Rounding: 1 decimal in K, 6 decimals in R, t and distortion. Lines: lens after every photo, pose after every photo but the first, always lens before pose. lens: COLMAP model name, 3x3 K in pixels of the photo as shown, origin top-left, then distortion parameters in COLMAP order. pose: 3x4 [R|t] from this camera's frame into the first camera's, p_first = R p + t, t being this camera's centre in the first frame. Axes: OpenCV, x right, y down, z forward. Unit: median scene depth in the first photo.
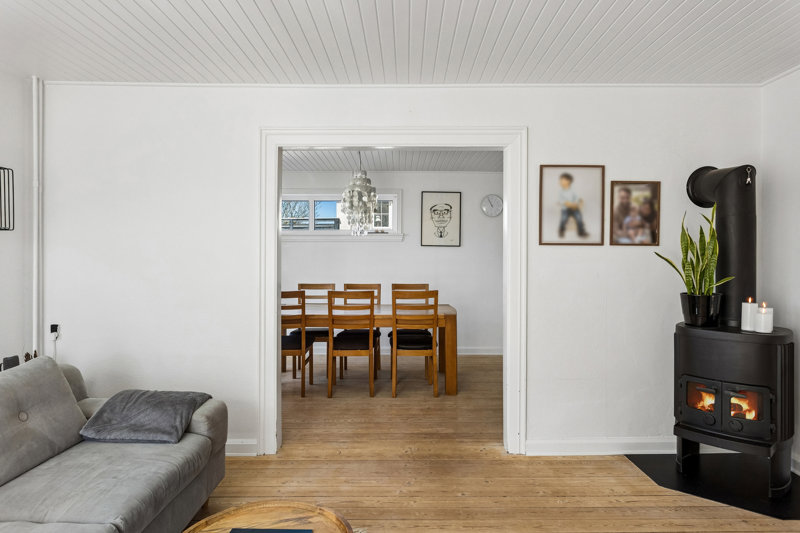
lens RADIAL K [[490.0, 0, 410.7], [0, 490.0, 265.7], [0, 0, 1]] dist [-0.001631, 0.000036]
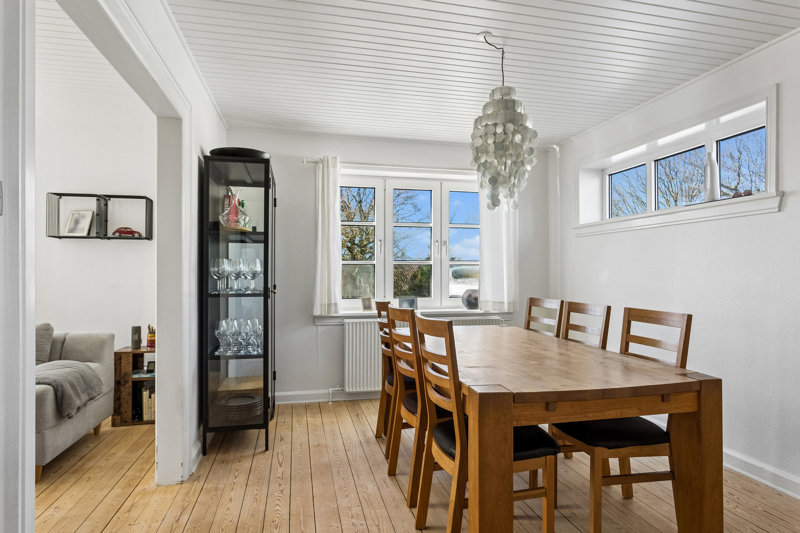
lens RADIAL K [[490.0, 0, 410.7], [0, 490.0, 265.7], [0, 0, 1]] dist [-0.001631, 0.000036]
pose [[0.216054, -0.012968, -0.976295, 0.414266], [-0.016023, 0.999730, -0.016825, 0.010706], [0.976250, 0.019278, 0.215788, 0.803001]]
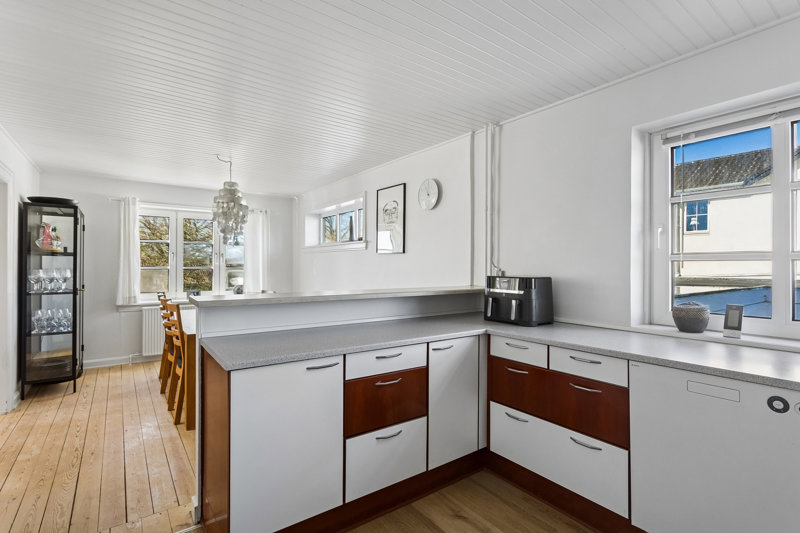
lens RADIAL K [[388.9, 0, 403.8], [0, 388.9, 262.6], [0, 0, 1]] dist [0.002613, 0.000507]
pose [[0.585175, -0.007170, -0.810875, 0.791652], [-0.014669, 0.999704, -0.019425, -0.015305], [0.810774, 0.023261, 0.584897, 0.835904]]
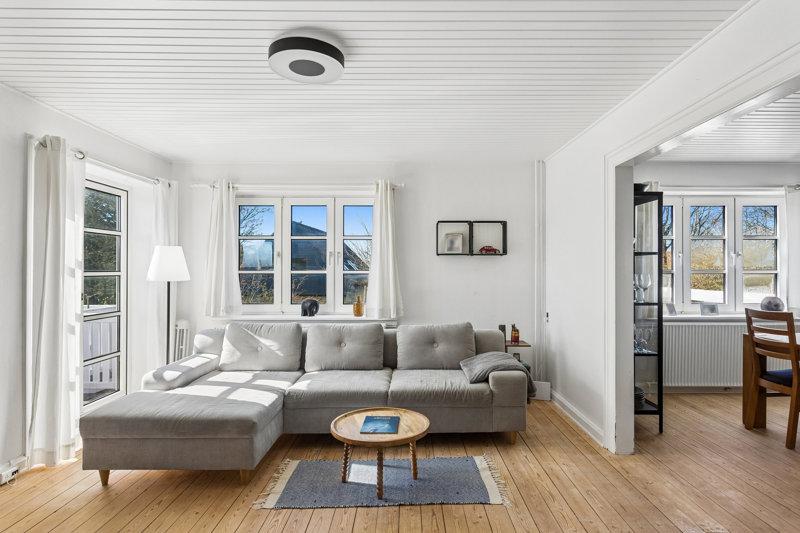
lens RADIAL K [[446.3, 0, 400.0], [0, 446.3, 266.5], [0, 0, 1]] dist [-0.001949, 0.000051]
pose [[-0.013350, -0.005003, -0.999898, 0.457317], [-0.016327, 0.999855, -0.004785, -0.008264], [0.999778, 0.016261, -0.013430, 0.349819]]
